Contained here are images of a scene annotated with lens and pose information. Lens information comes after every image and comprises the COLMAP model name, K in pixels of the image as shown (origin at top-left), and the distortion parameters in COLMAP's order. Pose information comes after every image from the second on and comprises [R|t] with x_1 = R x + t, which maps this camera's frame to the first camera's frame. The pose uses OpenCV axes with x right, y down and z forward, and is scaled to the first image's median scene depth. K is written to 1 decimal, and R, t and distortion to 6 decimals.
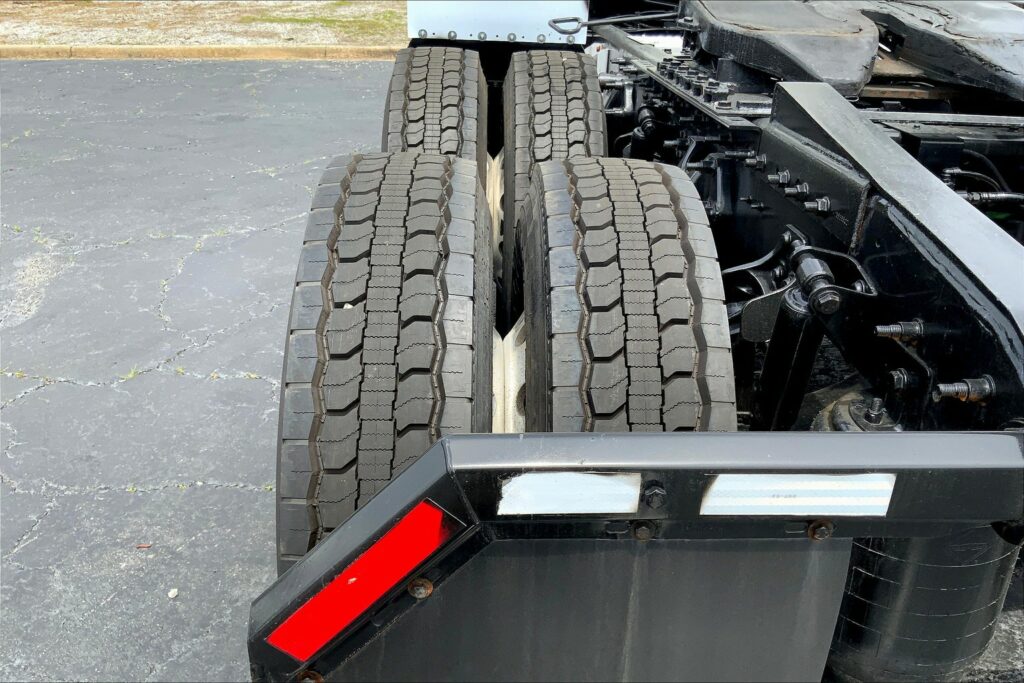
lens RADIAL K [[854.7, 0, 506.1], [0, 854.7, 339.6], [0, 0, 1]] dist [0.037287, -0.081793]
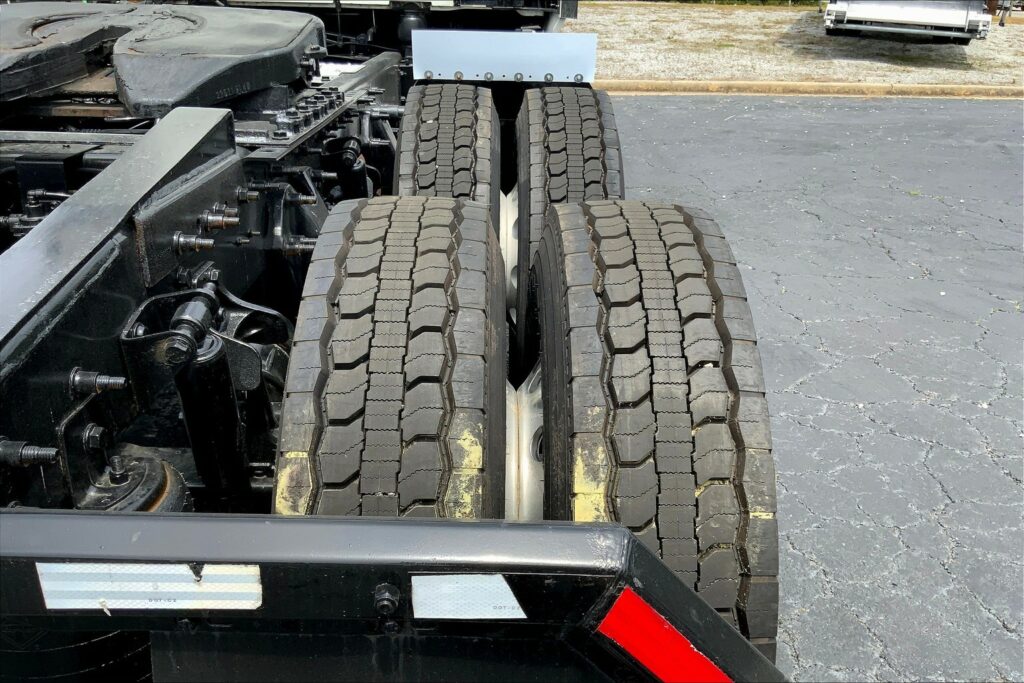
lens RADIAL K [[854.7, 0, 503.3], [0, 854.7, 341.3], [0, 0, 1]] dist [0.037287, -0.081793]
pose [[0.999940, -0.000857, -0.010914, 0.173238], [0.000480, 0.999407, -0.034428, -0.000739], [0.010937, 0.034421, 0.999348, 0.014848]]
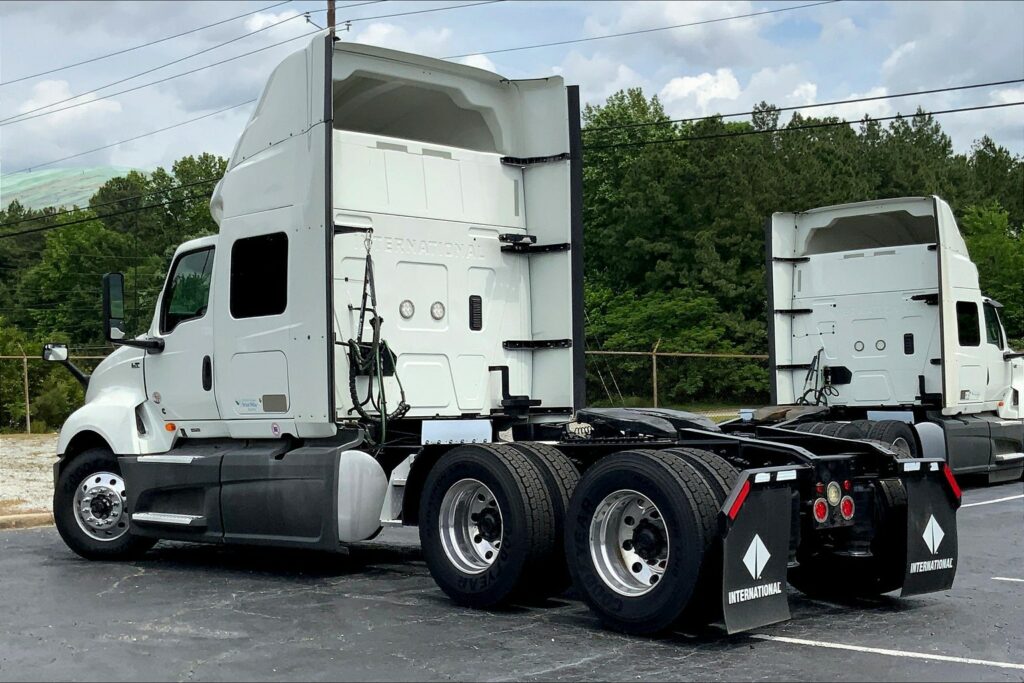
lens RADIAL K [[1448.1, 0, 500.0], [0, 1448.1, 391.5], [0, 0, 1]] dist [0.056485, 0.000000]
pose [[0.745007, -0.032640, 0.666257, -0.581798], [0.311951, 0.899901, -0.304736, 0.156843], [-0.589619, 0.434870, 0.680615, -0.364913]]
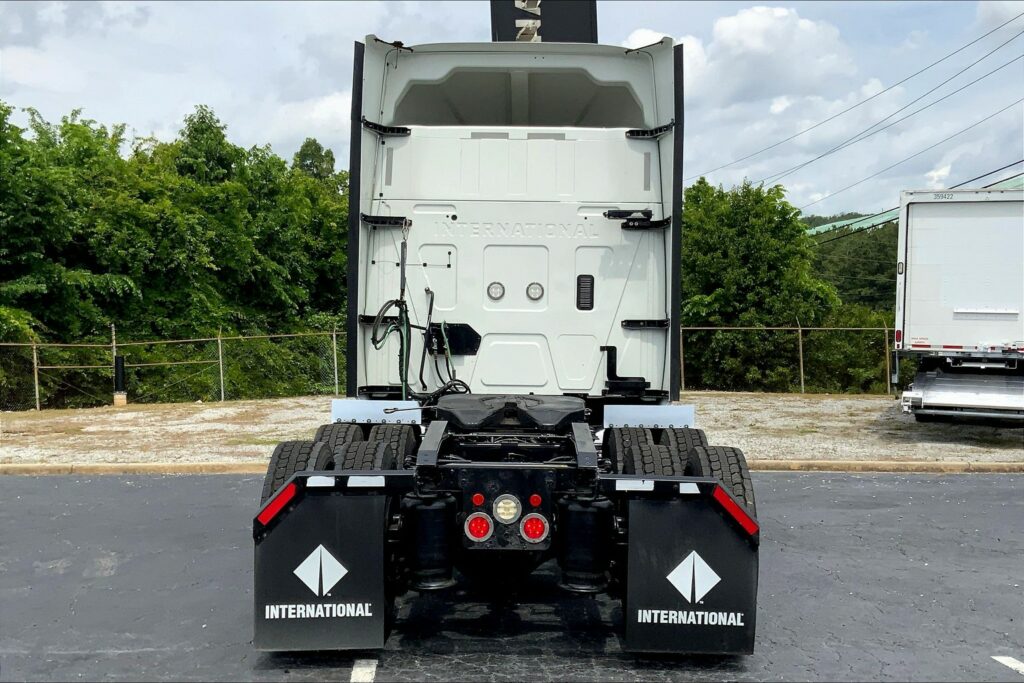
lens RADIAL K [[1196.8, 0, 505.3], [0, 1196.8, 358.5], [0, 0, 1]] dist [0.058358, 0.000000]
pose [[0.999020, -0.017779, -0.040544, 0.110654], [-0.001230, 0.904321, -0.426851, 0.192262], [0.044253, 0.426483, 0.903413, -0.427363]]
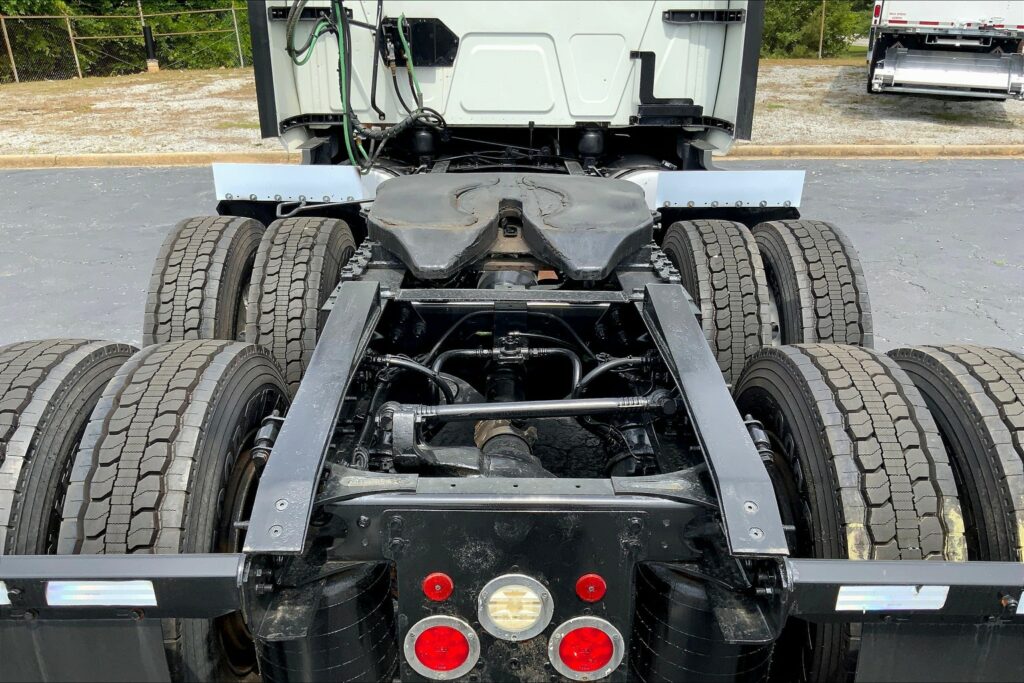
lens RADIAL K [[854.7, 0, 502.9], [0, 854.7, 339.9], [0, 0, 1]] dist [0.037287, -0.081793]
pose [[0.999505, -0.011554, -0.029277, 0.090778], [0.009128, 0.996616, -0.081691, -0.013188], [0.030122, 0.081383, 0.996228, -0.053927]]
